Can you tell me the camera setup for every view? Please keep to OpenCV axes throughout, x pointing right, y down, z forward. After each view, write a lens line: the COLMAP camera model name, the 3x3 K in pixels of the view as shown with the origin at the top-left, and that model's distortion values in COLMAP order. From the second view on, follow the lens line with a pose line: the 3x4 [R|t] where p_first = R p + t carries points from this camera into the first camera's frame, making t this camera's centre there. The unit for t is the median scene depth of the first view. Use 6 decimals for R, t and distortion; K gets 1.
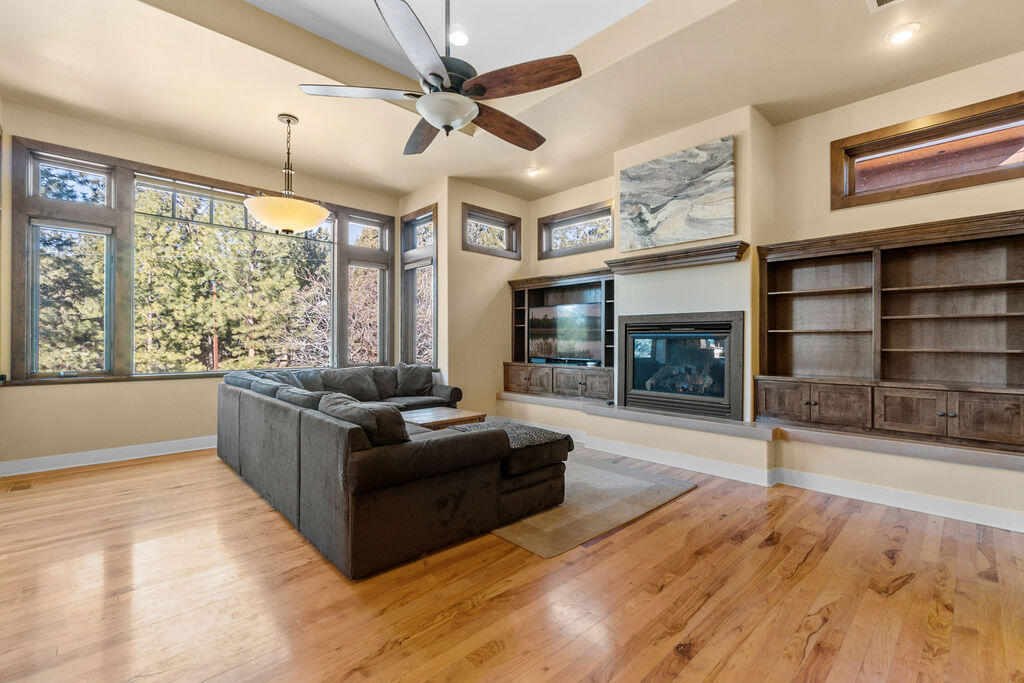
lens RADIAL K [[442.6, 0, 518.2], [0, 442.6, 342.3], [0, 0, 1]] dist [-0.002688, 0.000483]
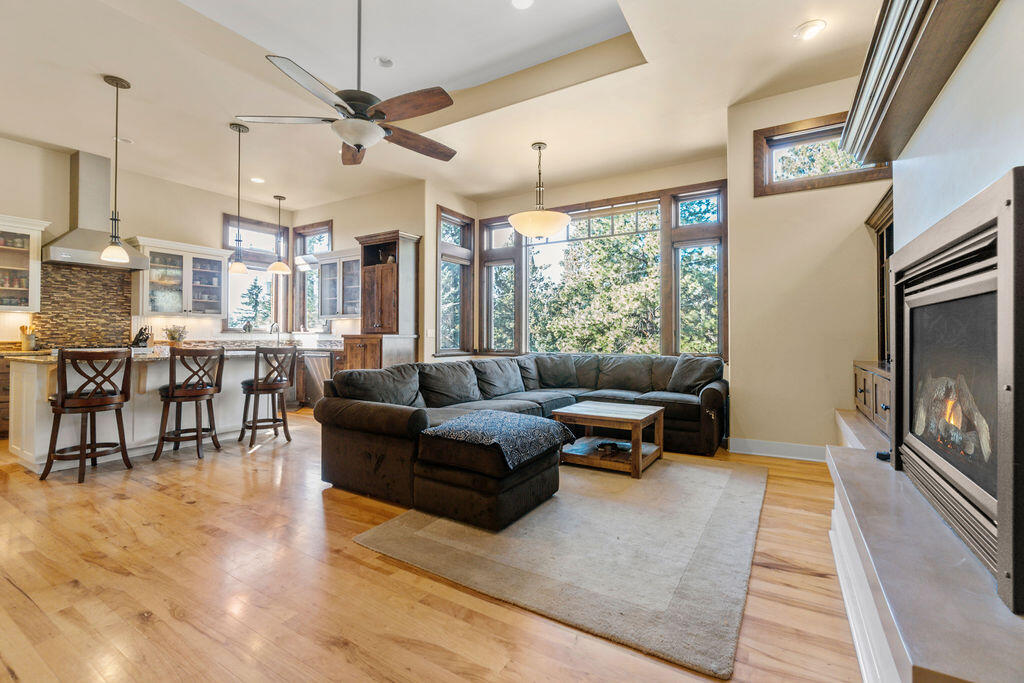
lens RADIAL K [[442.6, 0, 517.0], [0, 442.6, 332.6], [0, 0, 1]] dist [-0.002688, 0.000483]
pose [[0.267266, -0.007586, -0.963593, 0.924745], [-0.003024, 0.999957, -0.008711, 0.030787], [0.963618, 0.005243, 0.267232, 0.907474]]
